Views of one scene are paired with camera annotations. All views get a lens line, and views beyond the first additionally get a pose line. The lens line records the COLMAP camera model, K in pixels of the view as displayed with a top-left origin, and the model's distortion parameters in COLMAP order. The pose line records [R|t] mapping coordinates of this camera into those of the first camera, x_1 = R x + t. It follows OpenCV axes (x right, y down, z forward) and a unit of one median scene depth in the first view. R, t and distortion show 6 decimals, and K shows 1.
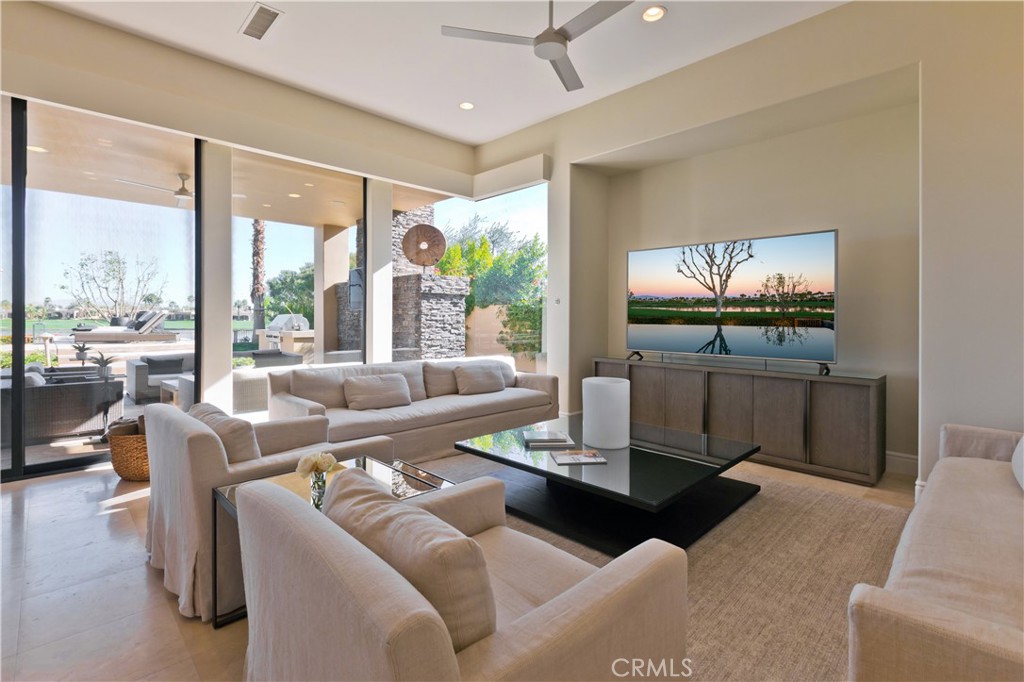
lens RADIAL K [[494.6, 0, 514.4], [0, 494.6, 313.7], [0, 0, 1]] dist [-0.002208, 0.000197]
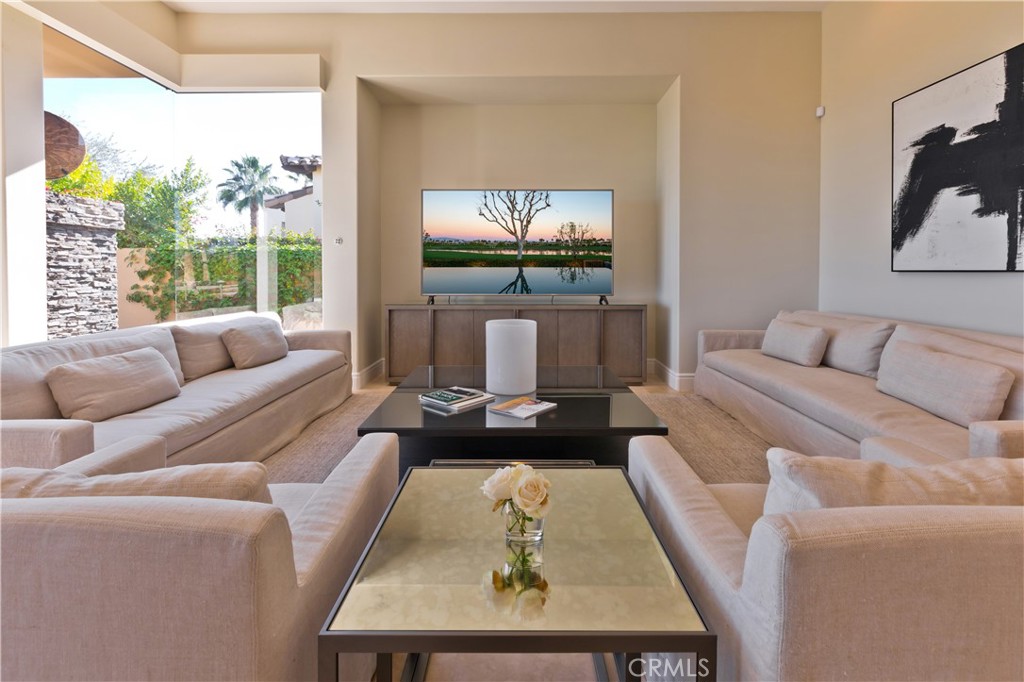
lens RADIAL K [[487.2, 0, 490.1], [0, 487.2, 280.1], [0, 0, 1]] dist [0.000940, -0.000293]
pose [[0.690432, -0.018278, 0.723166, -0.400910], [0.000653, 0.999696, 0.024644, 0.025579], [-0.723397, -0.016543, 0.690235, 0.310053]]
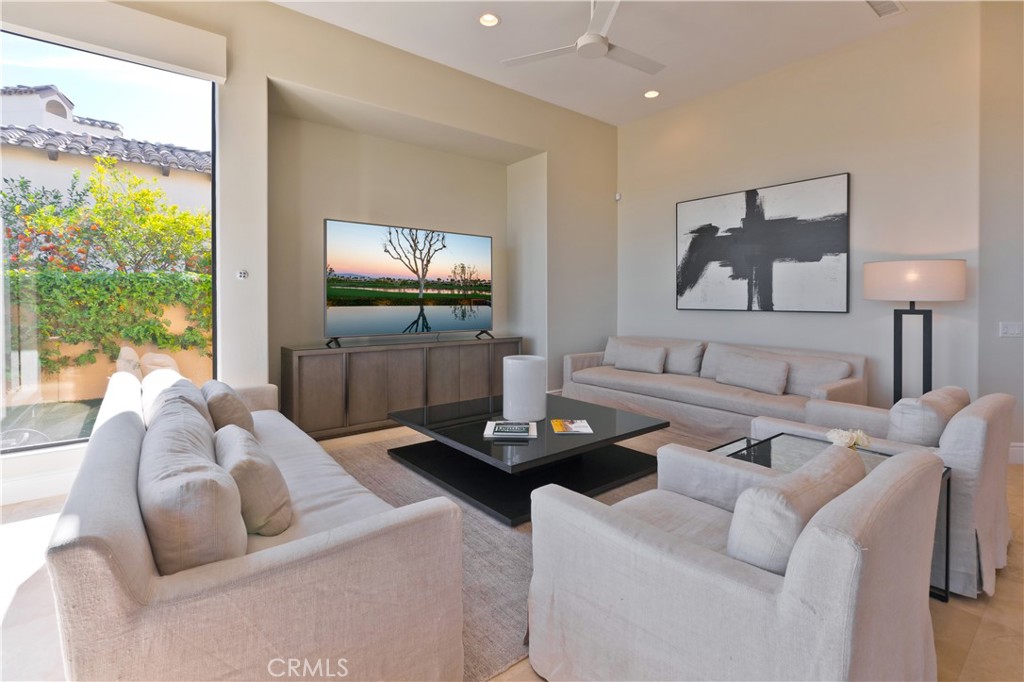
lens RADIAL K [[495.7, 0, 510.4], [0, 495.7, 306.9], [0, 0, 1]] dist [-0.024036, 0.000014]
pose [[0.049419, -0.018766, 0.998602, -0.669133], [-0.007321, 0.999790, 0.019151, 0.004195], [-0.998751, -0.008257, 0.049271, 0.745162]]
